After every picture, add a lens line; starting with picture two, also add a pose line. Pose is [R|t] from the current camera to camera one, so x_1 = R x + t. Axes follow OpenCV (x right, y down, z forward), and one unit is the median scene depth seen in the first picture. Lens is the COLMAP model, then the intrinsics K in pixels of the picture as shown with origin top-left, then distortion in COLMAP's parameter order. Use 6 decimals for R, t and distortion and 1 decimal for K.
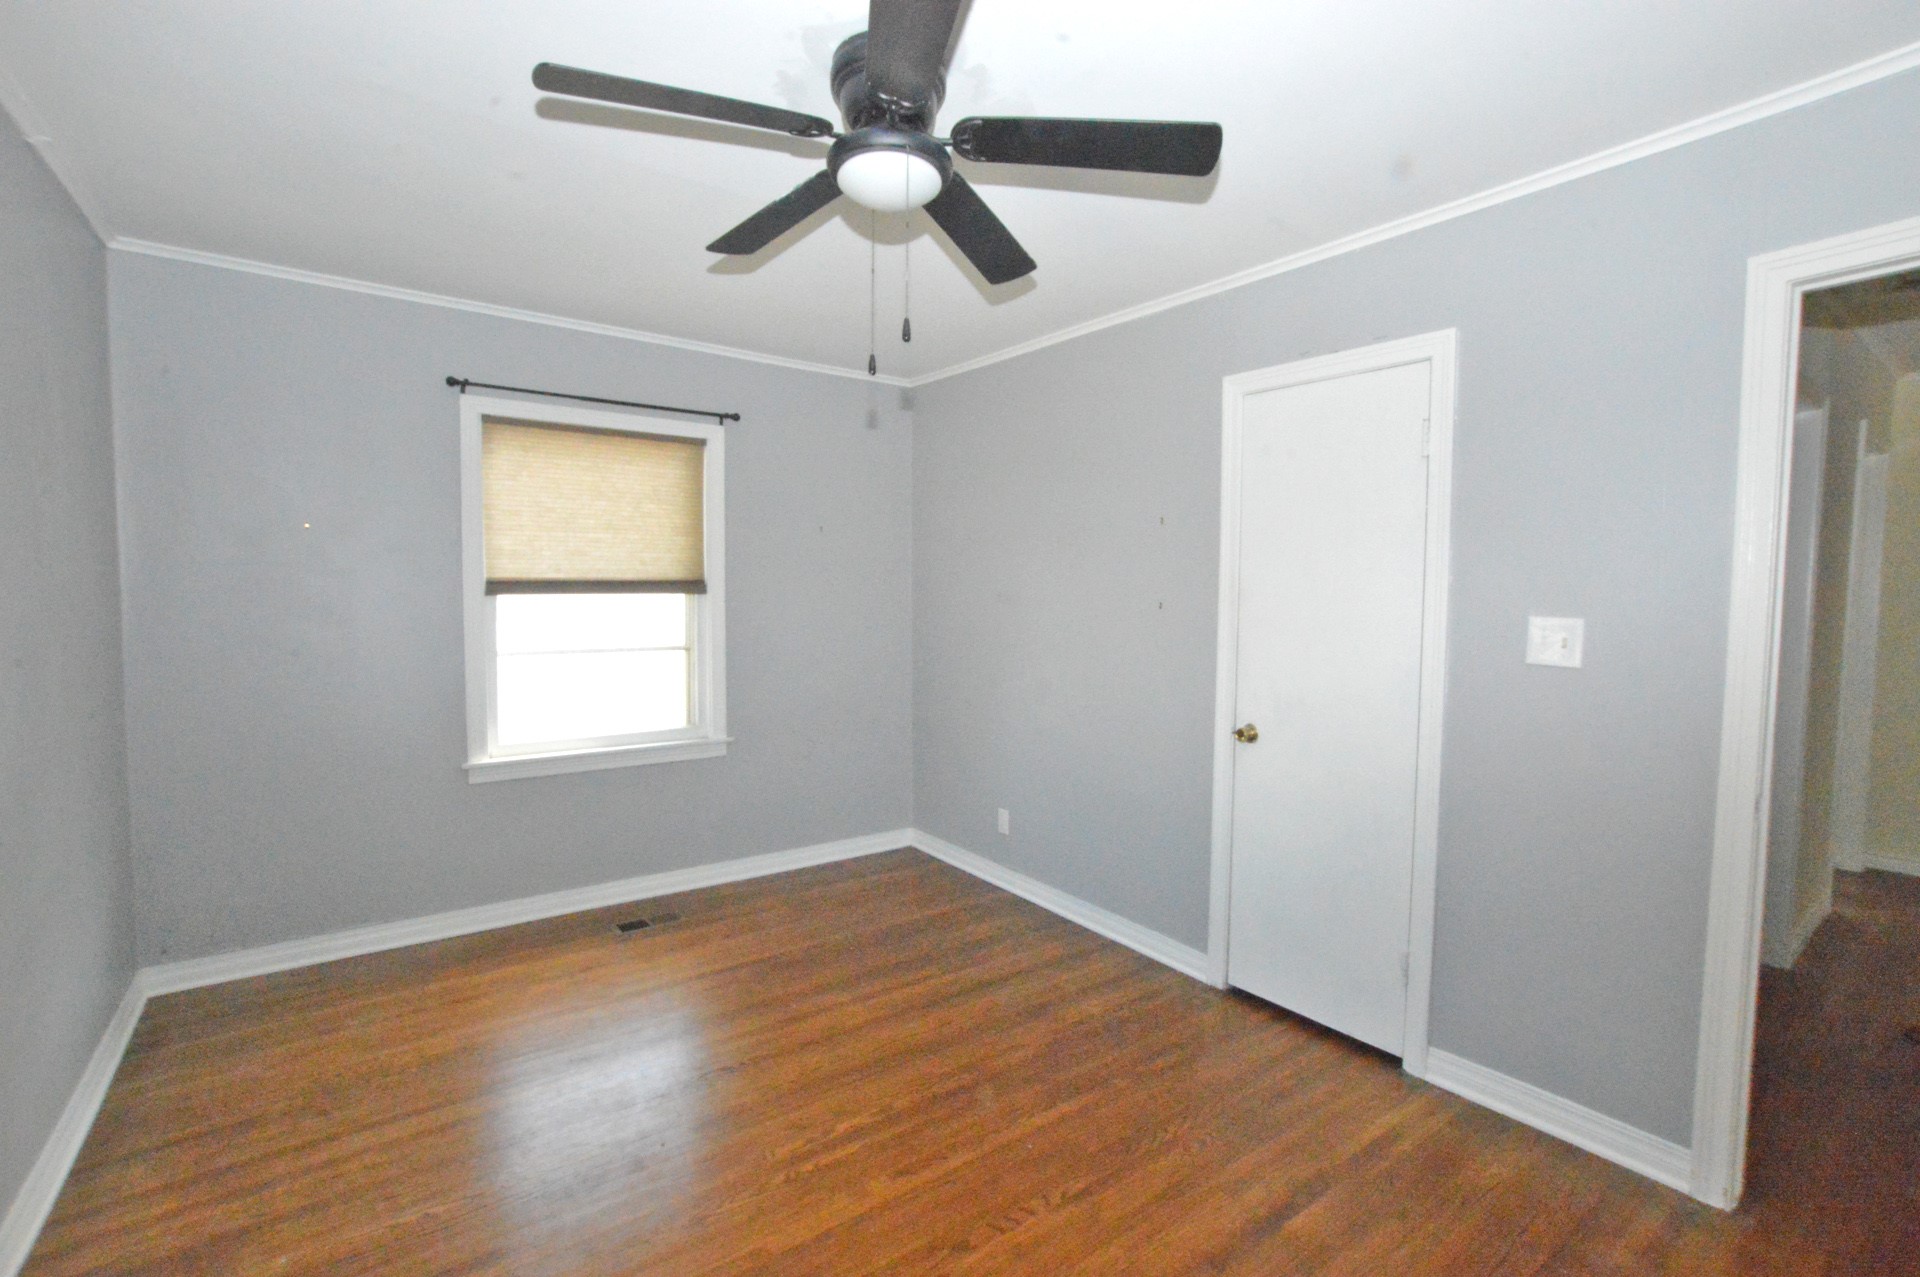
lens RADIAL K [[847.4, 0, 960.0], [0, 847.4, 638.5], [0, 0, 1]] dist [-0.035067, 0.000828]
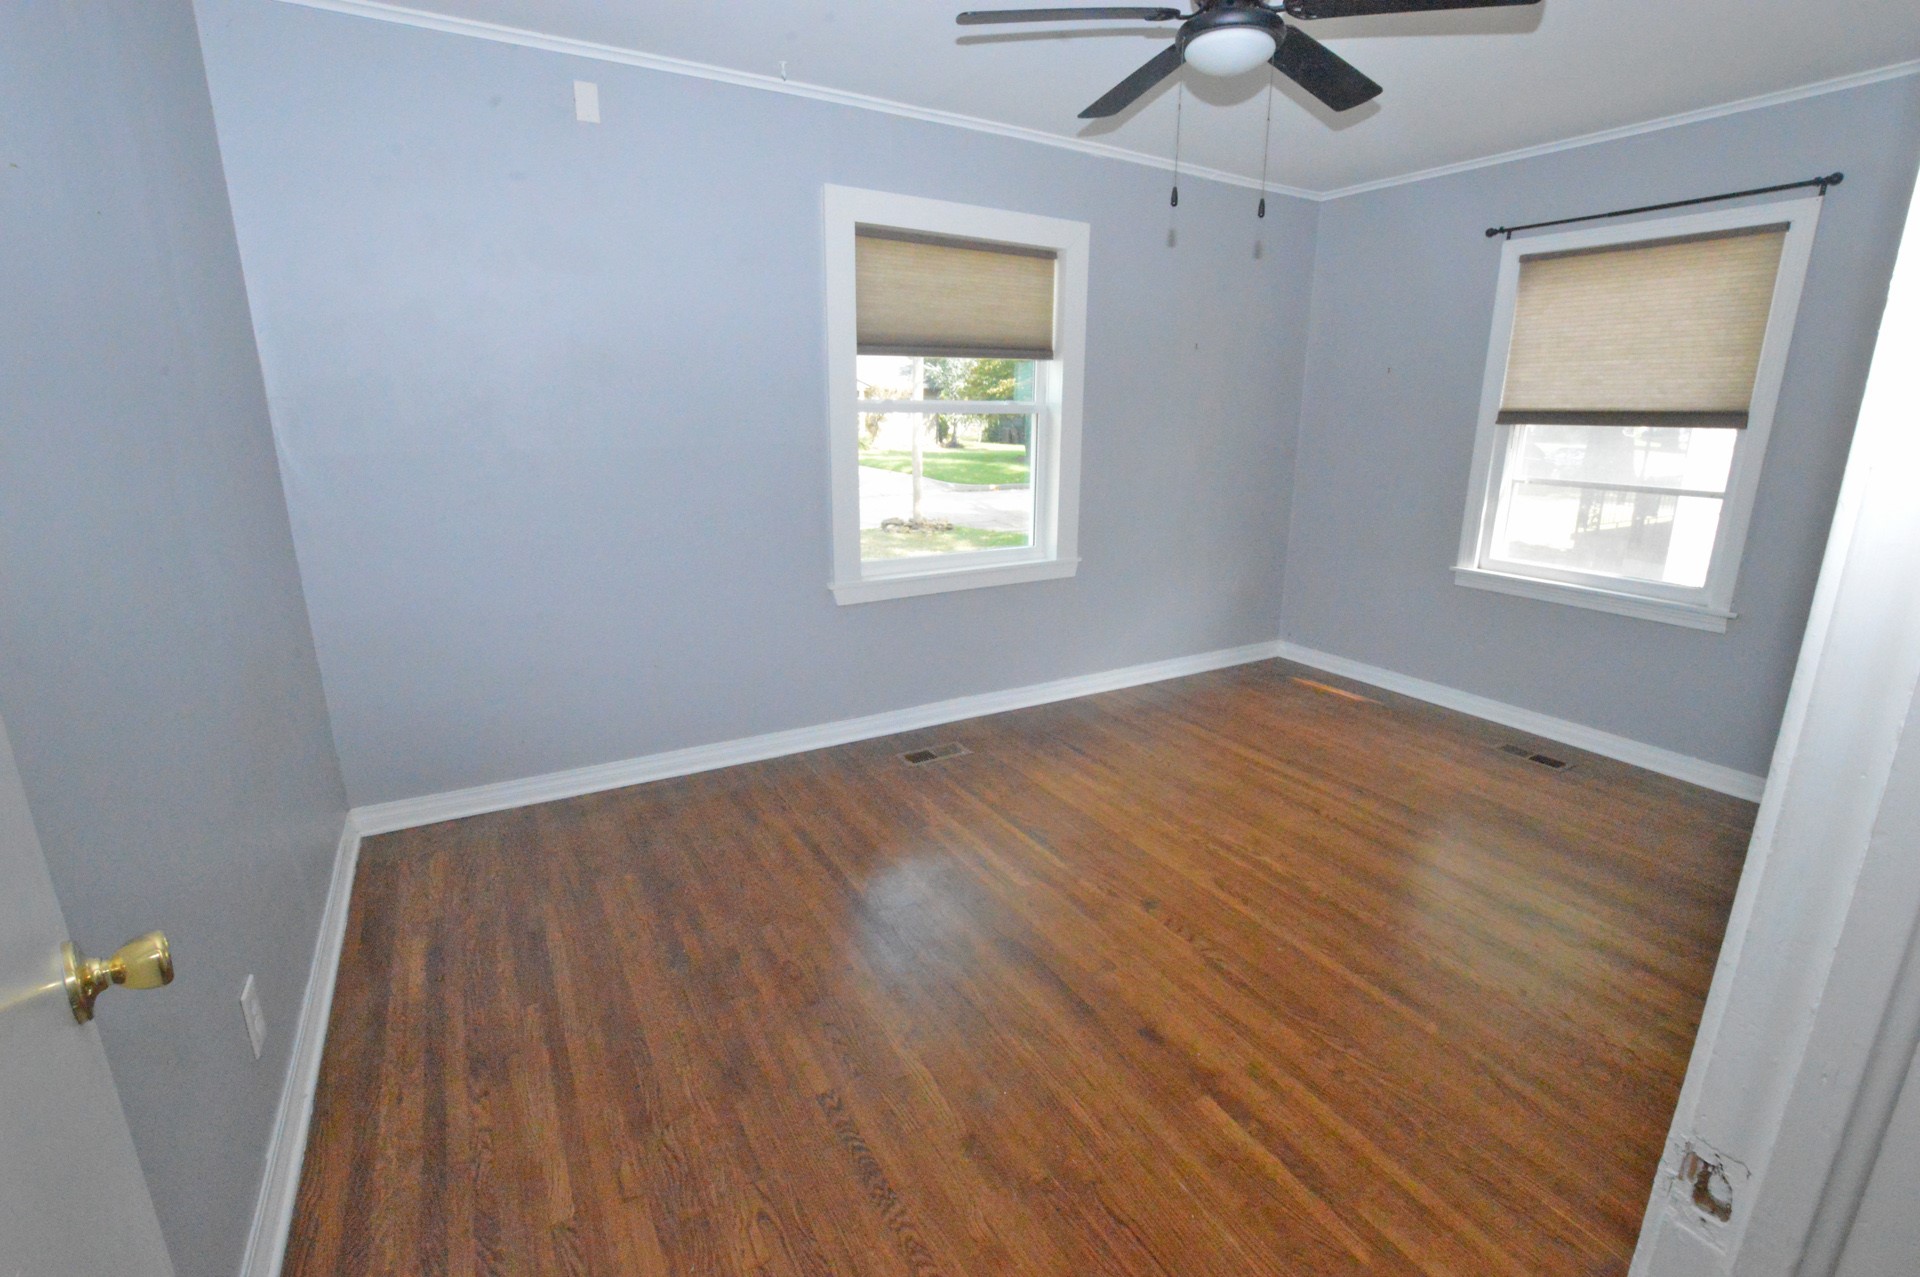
lens RADIAL K [[847.4, 0, 960.0], [0, 847.4, 638.5], [0, 0, 1]] dist [-0.035067, 0.000828]
pose [[-0.121807, 0.252125, -0.959998, 0.671780], [-0.056344, 0.963884, 0.260294, -0.024546], [0.990953, 0.085796, -0.103202, 0.417121]]
